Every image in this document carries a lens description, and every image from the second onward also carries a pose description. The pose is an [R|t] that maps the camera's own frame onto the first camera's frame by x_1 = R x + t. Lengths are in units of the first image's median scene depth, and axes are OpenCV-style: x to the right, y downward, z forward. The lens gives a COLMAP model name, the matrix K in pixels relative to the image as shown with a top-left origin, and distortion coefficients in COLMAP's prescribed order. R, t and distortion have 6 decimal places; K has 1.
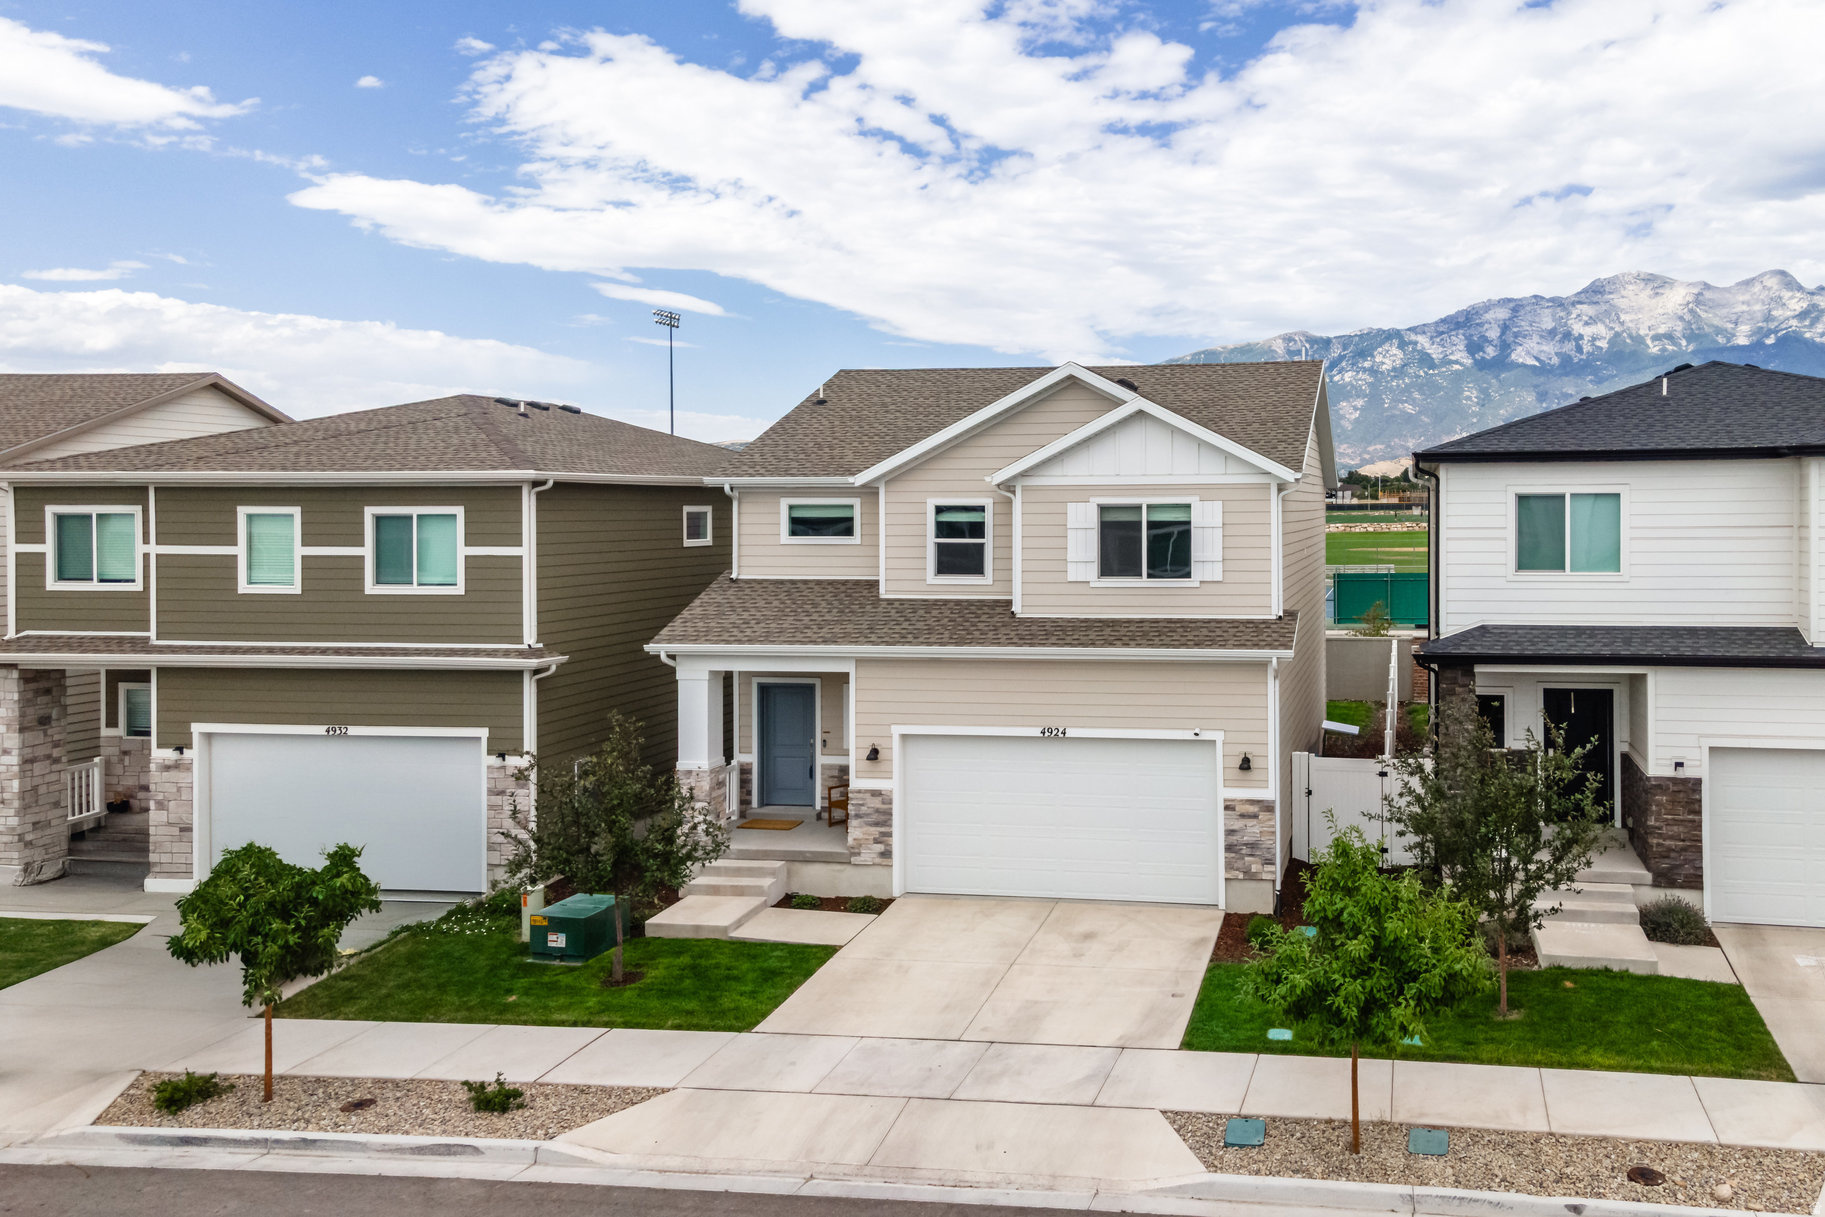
lens RADIAL K [[1379.0, 0, 1167.4], [0, 1379.0, 532.6], [0, 0, 1]] dist [0.051784, 0.001166]
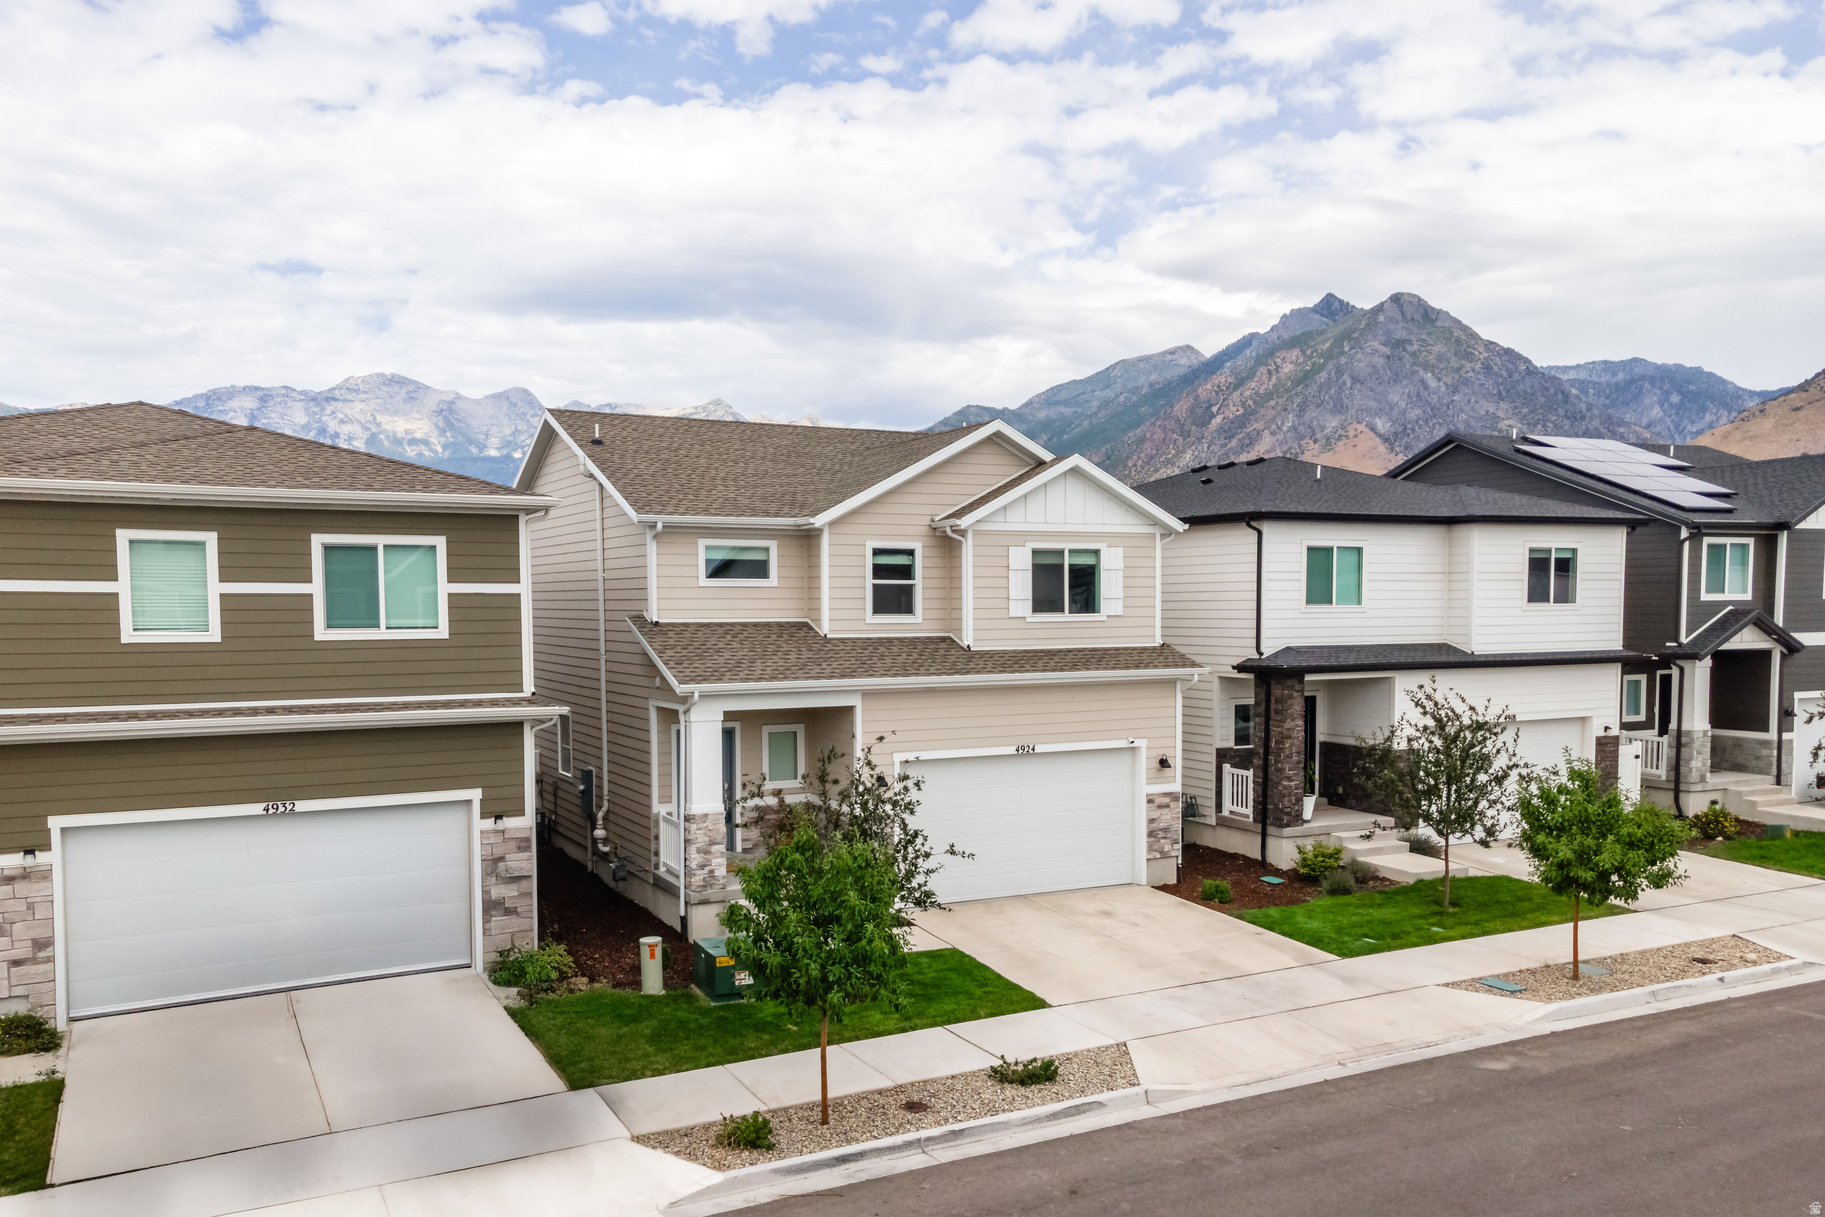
lens RADIAL K [[1405.4, 0, 866.8], [0, 1405.4, 669.9], [0, 0, 1]] dist [0.058958, 0.036582]
pose [[0.811200, -0.028299, 0.584084, -0.812425], [0.007726, 0.999260, 0.037684, 0.032804], [-0.584718, -0.026057, 0.810818, 0.132477]]
